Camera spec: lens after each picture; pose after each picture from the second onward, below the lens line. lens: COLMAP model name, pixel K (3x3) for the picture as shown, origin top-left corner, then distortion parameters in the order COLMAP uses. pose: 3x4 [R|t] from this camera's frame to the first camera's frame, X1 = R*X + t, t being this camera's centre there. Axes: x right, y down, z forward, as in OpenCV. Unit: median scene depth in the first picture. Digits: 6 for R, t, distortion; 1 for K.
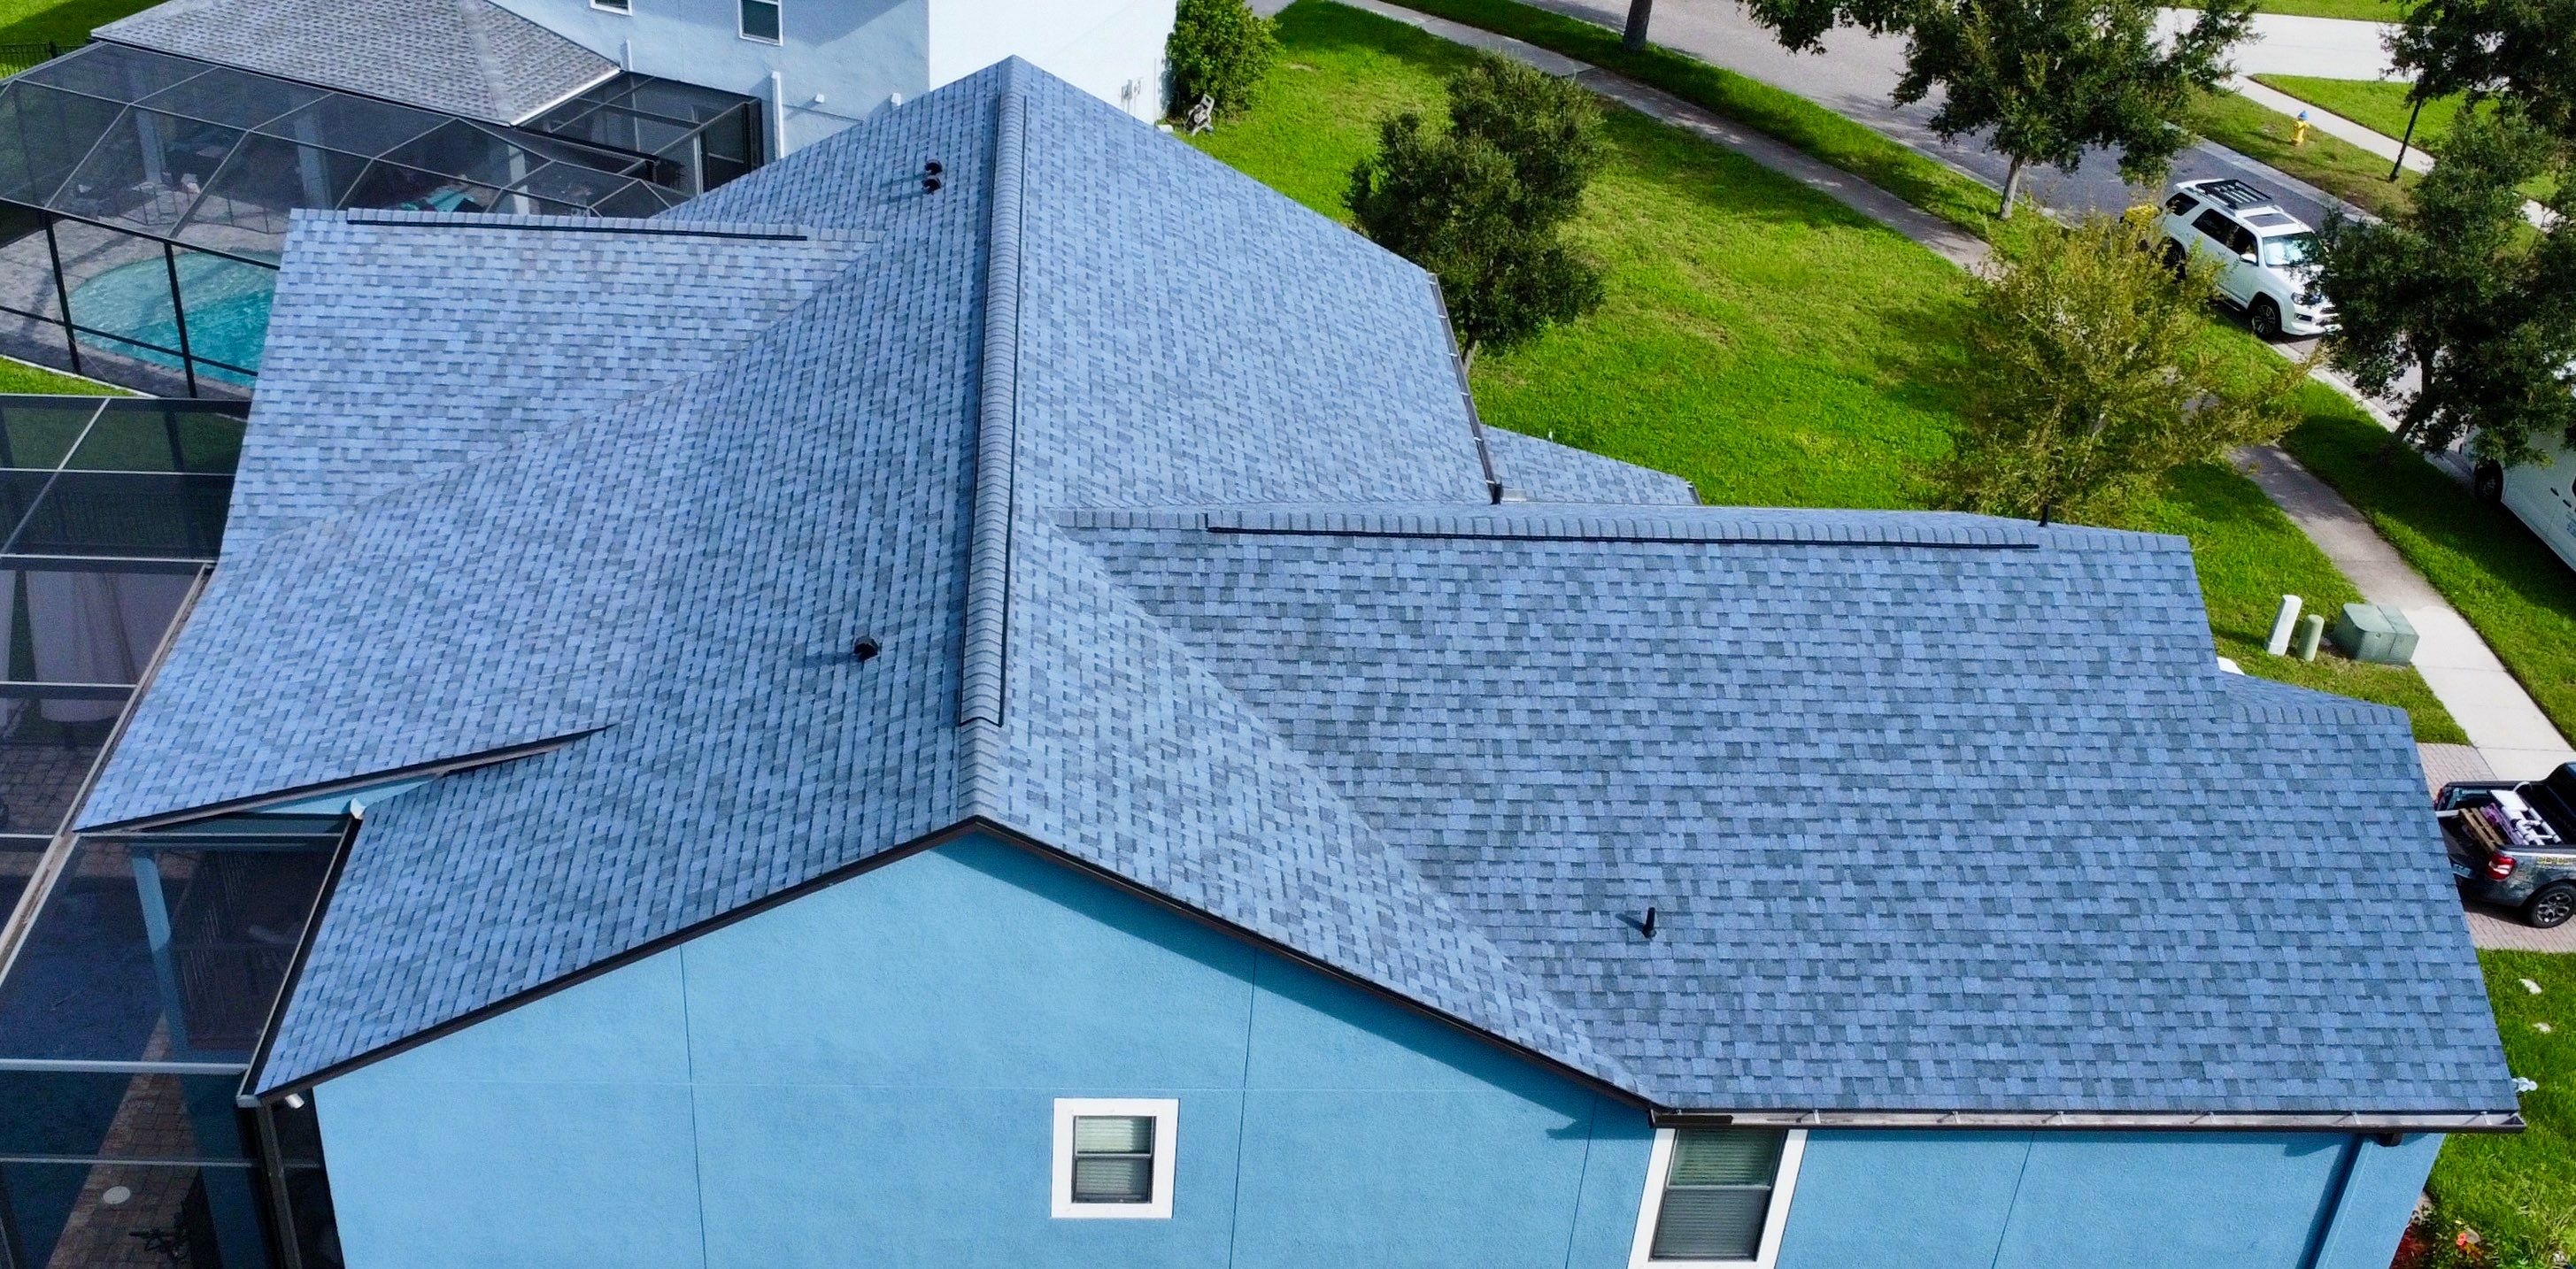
lens RADIAL K [[2614.2, 0, 1237.2], [0, 2614.2, 719.8], [0, 0, 1]] dist [-0.027285, 0.000000]
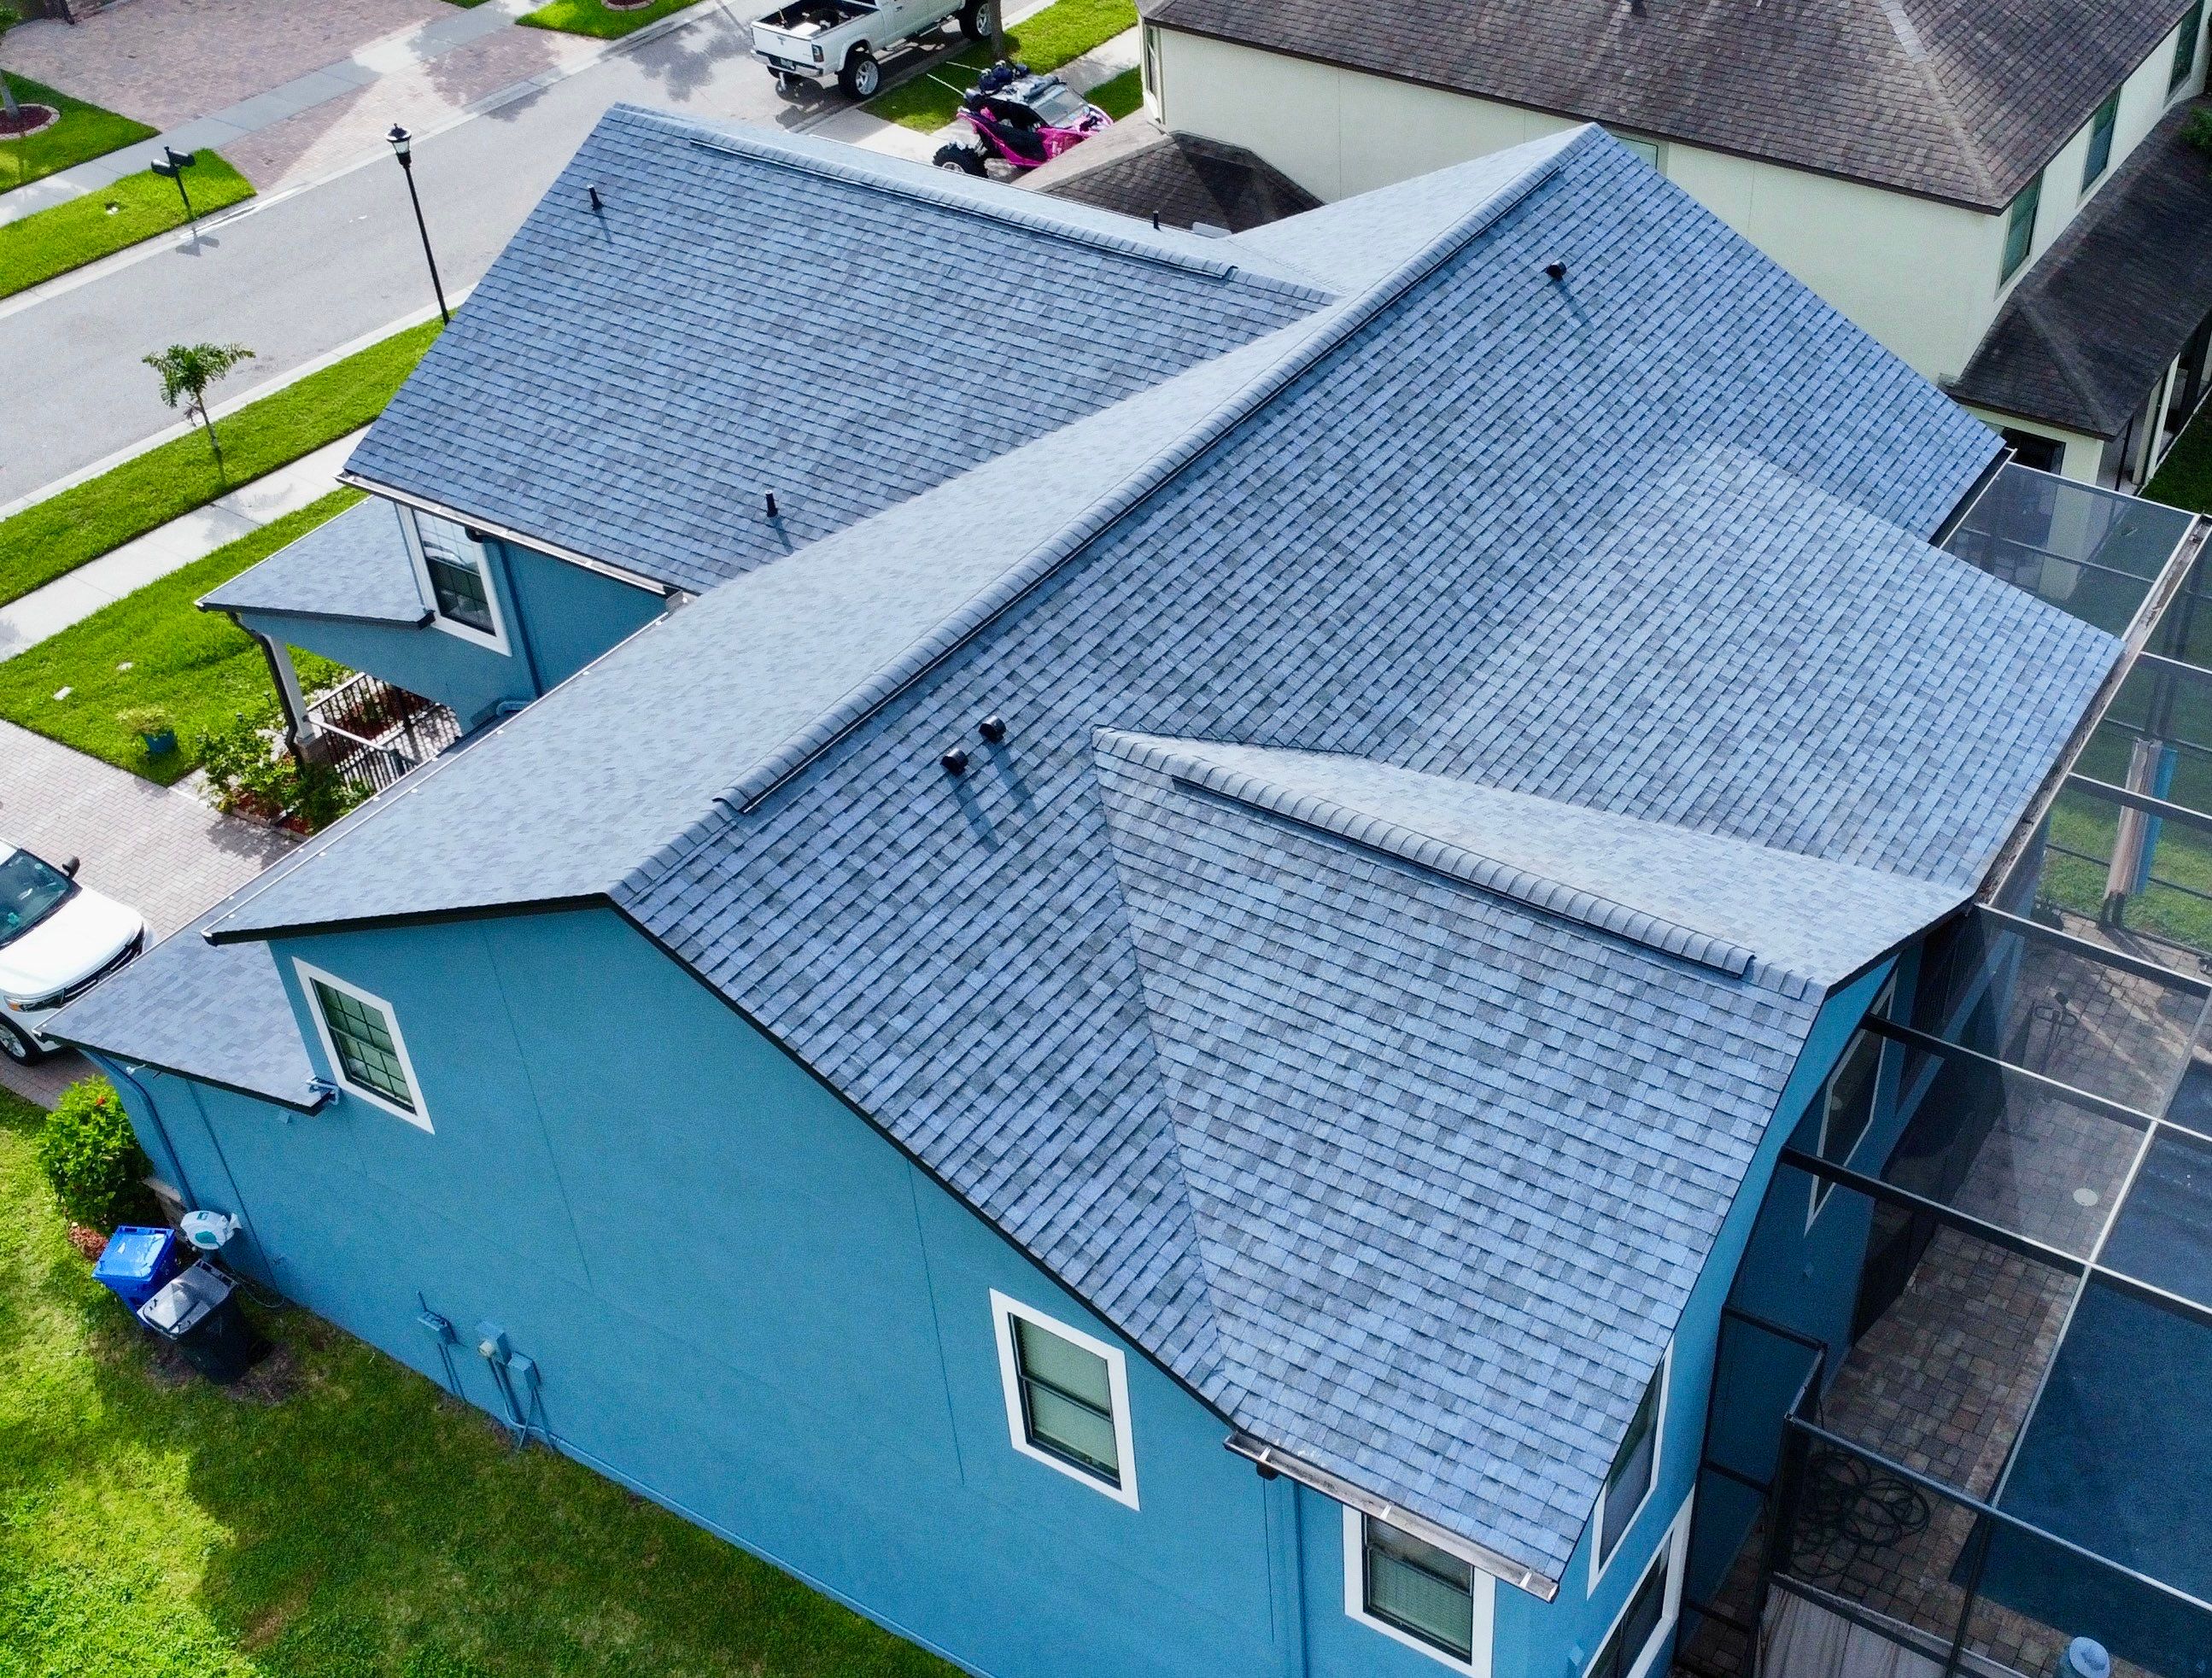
lens RADIAL K [[2447.6, 0, 1402.7], [0, 2447.6, 840.2], [0, 0, 1]] dist [-0.030045, 0.000000]
pose [[-0.840787, -0.382112, 0.383494, -0.625963], [0.250853, 0.352754, 0.901464, -1.005006], [-0.479739, 0.854140, -0.200737, 1.443198]]
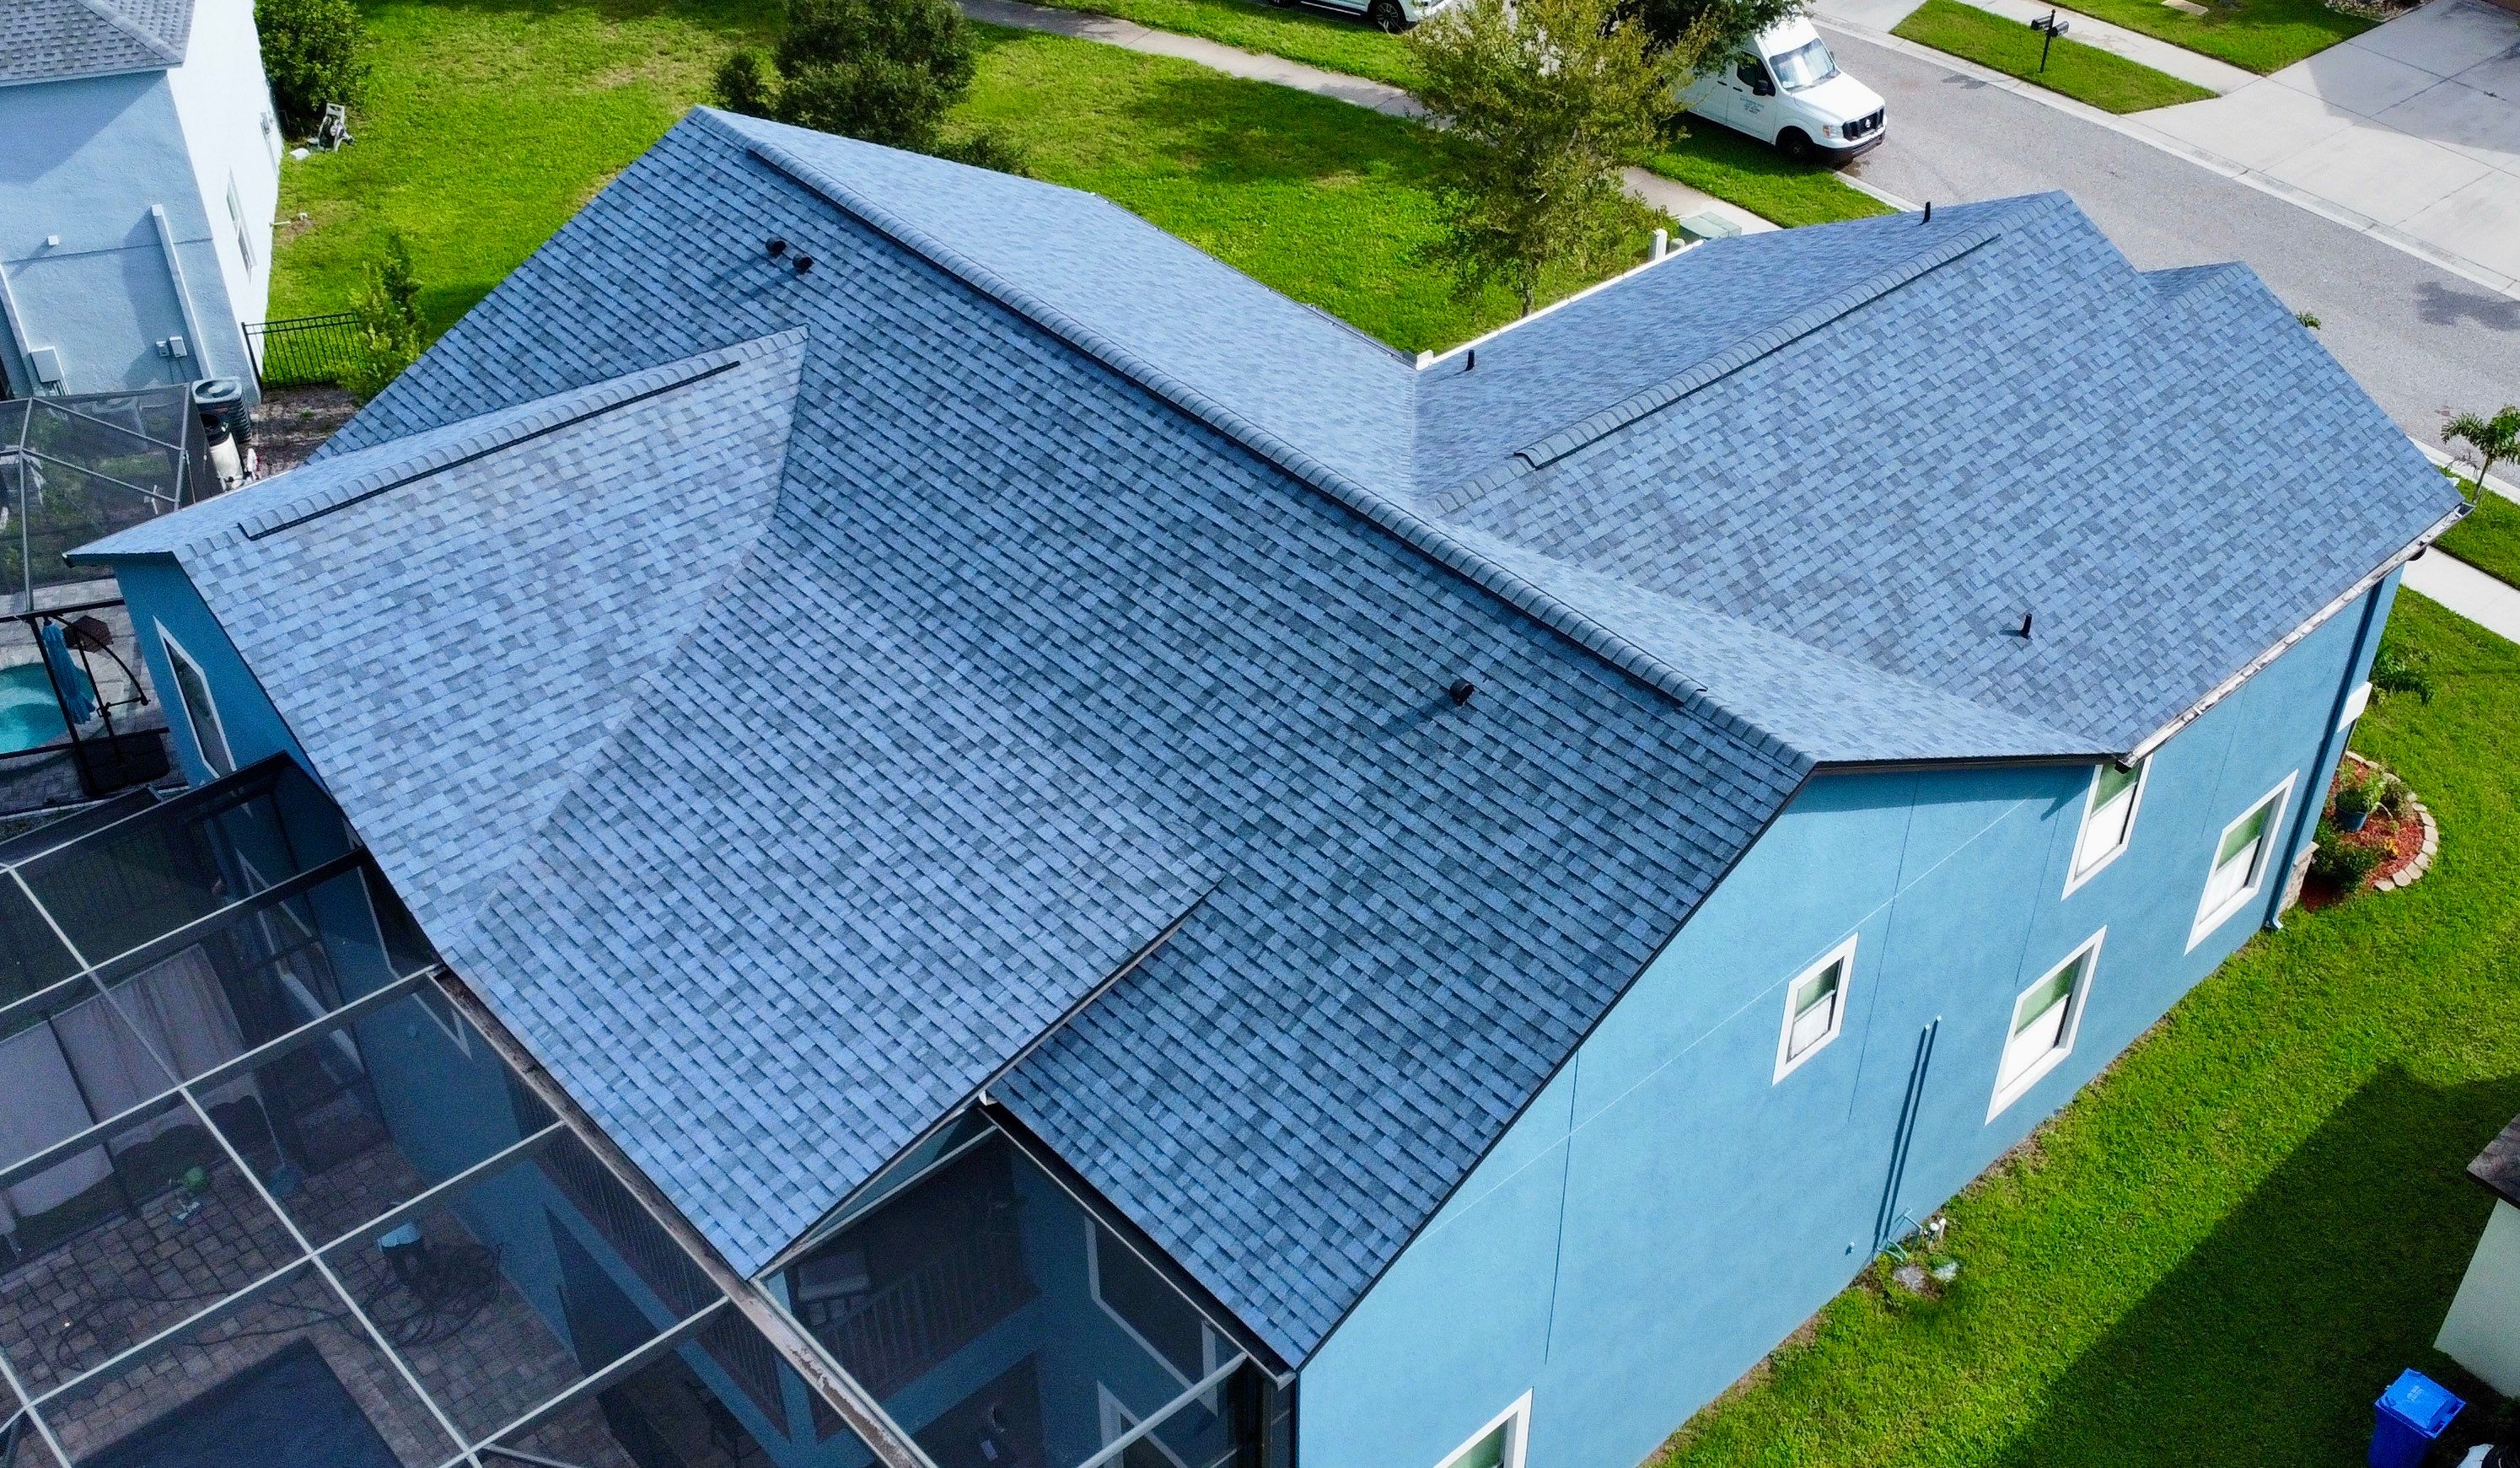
lens RADIAL K [[2462.4, 0, 1490.6], [0, 2462.4, 775.8], [0, 0, 1]] dist [-0.023758, 0.000000]
pose [[0.741326, -0.434530, 0.511487, -0.601651], [0.363204, 0.900614, 0.238698, -0.209337], [-0.564374, 0.008821, 0.825472, 0.186190]]
